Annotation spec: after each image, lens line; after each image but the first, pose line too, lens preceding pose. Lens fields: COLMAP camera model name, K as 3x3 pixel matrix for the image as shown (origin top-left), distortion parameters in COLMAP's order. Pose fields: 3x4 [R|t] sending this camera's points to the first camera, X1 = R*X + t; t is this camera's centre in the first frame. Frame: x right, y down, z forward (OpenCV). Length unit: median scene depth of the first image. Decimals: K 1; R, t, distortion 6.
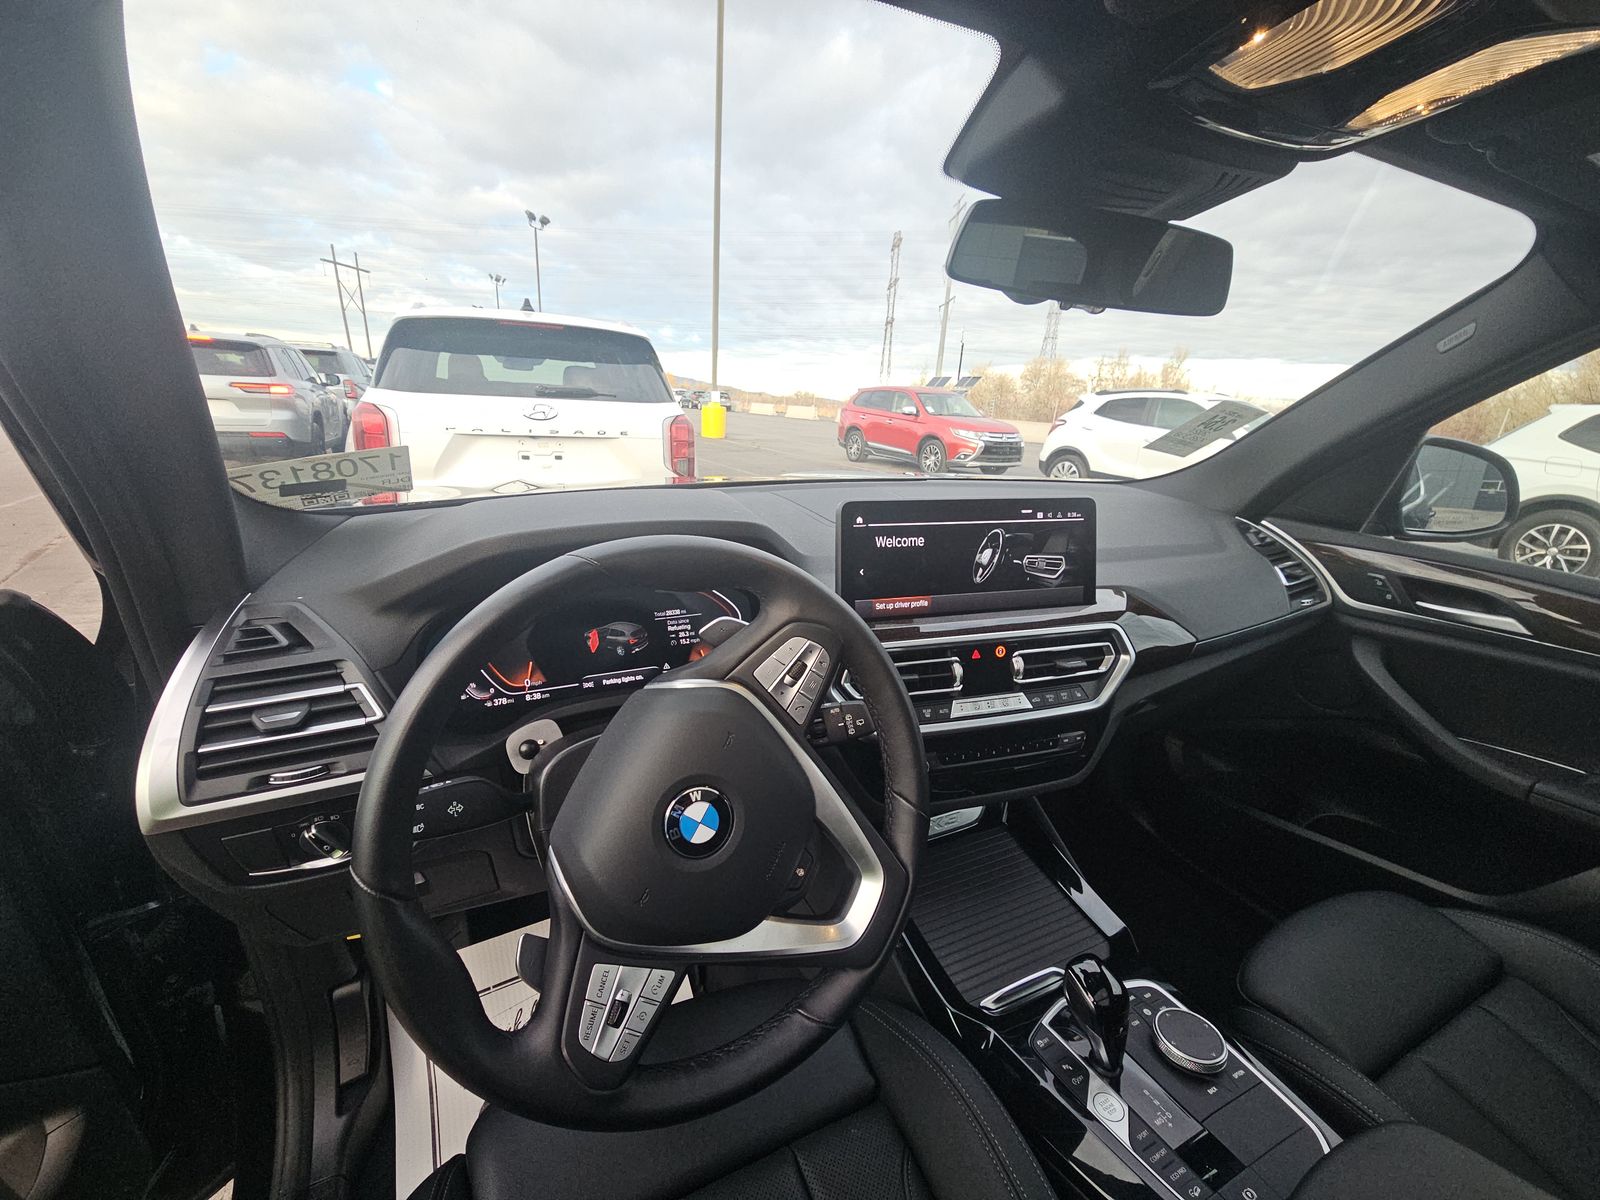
lens RADIAL K [[646.3, 0, 804.0], [0, 646.3, 606.8], [0, 0, 1]] dist [0.018111, -0.016665]
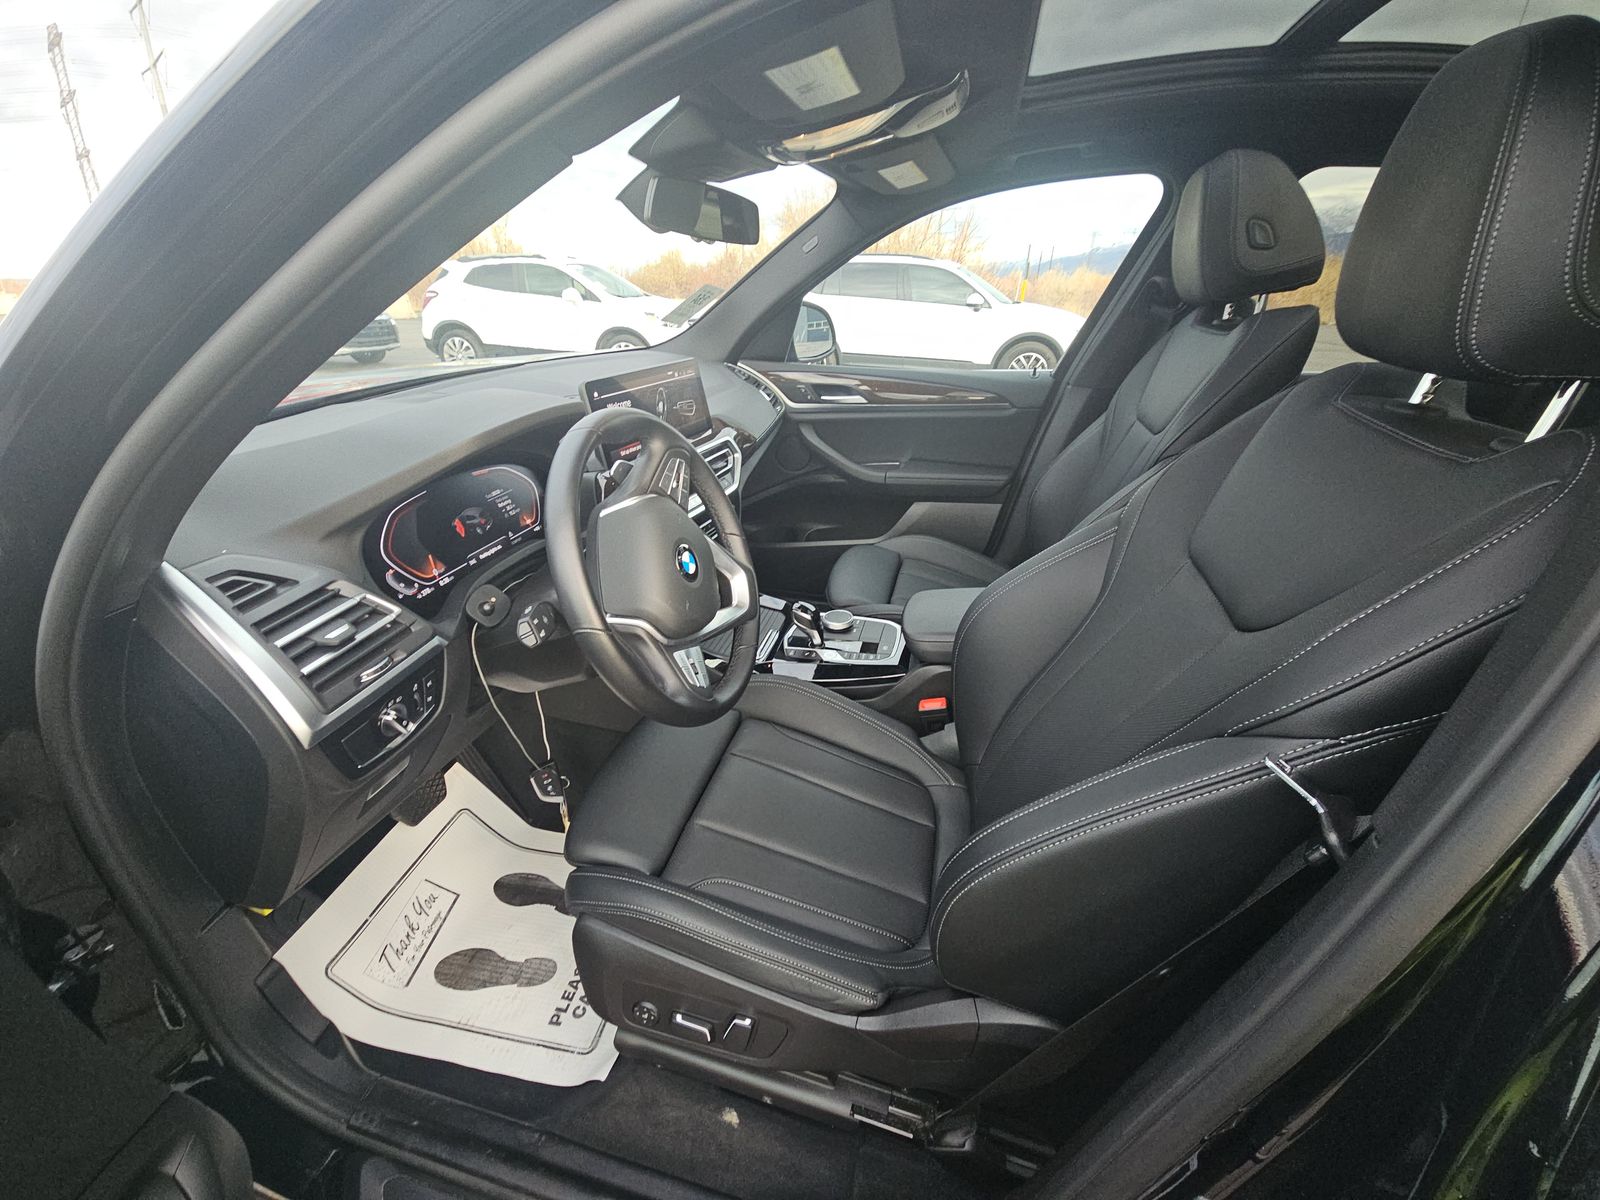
lens RADIAL K [[646.3, 0, 804.0], [0, 646.3, 606.8], [0, 0, 1]] dist [0.018111, -0.016665]
pose [[0.628730, -0.383249, 0.676624, -0.789443], [0.255670, 0.923622, 0.285579, 0.007108], [-0.734392, -0.006559, 0.678694, -0.303360]]
